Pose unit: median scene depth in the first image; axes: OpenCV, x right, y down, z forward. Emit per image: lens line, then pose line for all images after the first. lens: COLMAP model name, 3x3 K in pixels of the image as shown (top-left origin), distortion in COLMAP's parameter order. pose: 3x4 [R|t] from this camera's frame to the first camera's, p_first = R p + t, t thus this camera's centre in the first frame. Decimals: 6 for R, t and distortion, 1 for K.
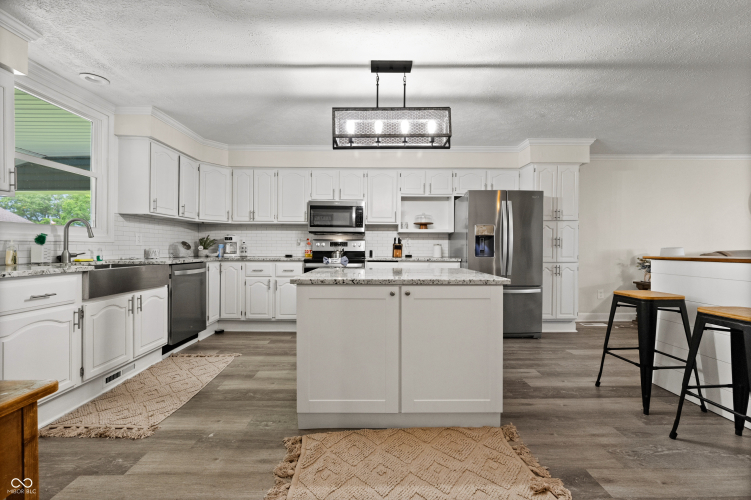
lens RADIAL K [[312.9, 0, 375.5], [0, 312.9, 250.0], [0, 0, 1]] dist [-0.000784, -0.000090]
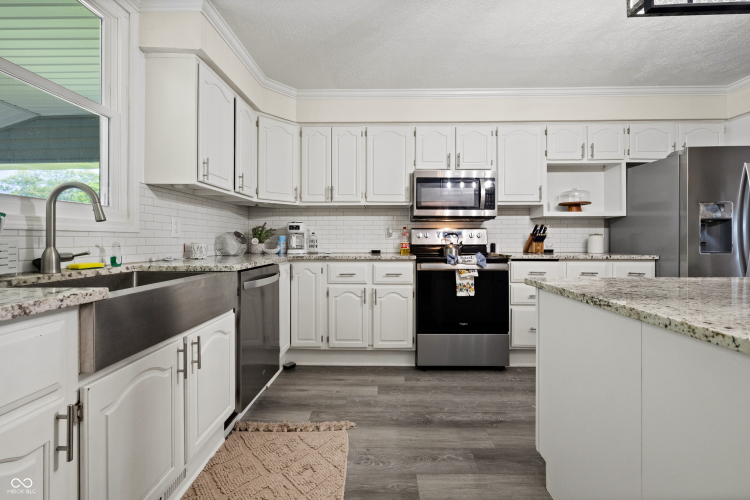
lens RADIAL K [[322.3, 0, 380.0], [0, 322.3, 241.5], [0, 0, 1]] dist [-0.000500, 0.000239]
pose [[0.999718, -0.005870, -0.023031, -0.291282], [0.005816, 0.999980, -0.002443, -0.002920], [0.023044, 0.002308, 0.999732, 0.319881]]
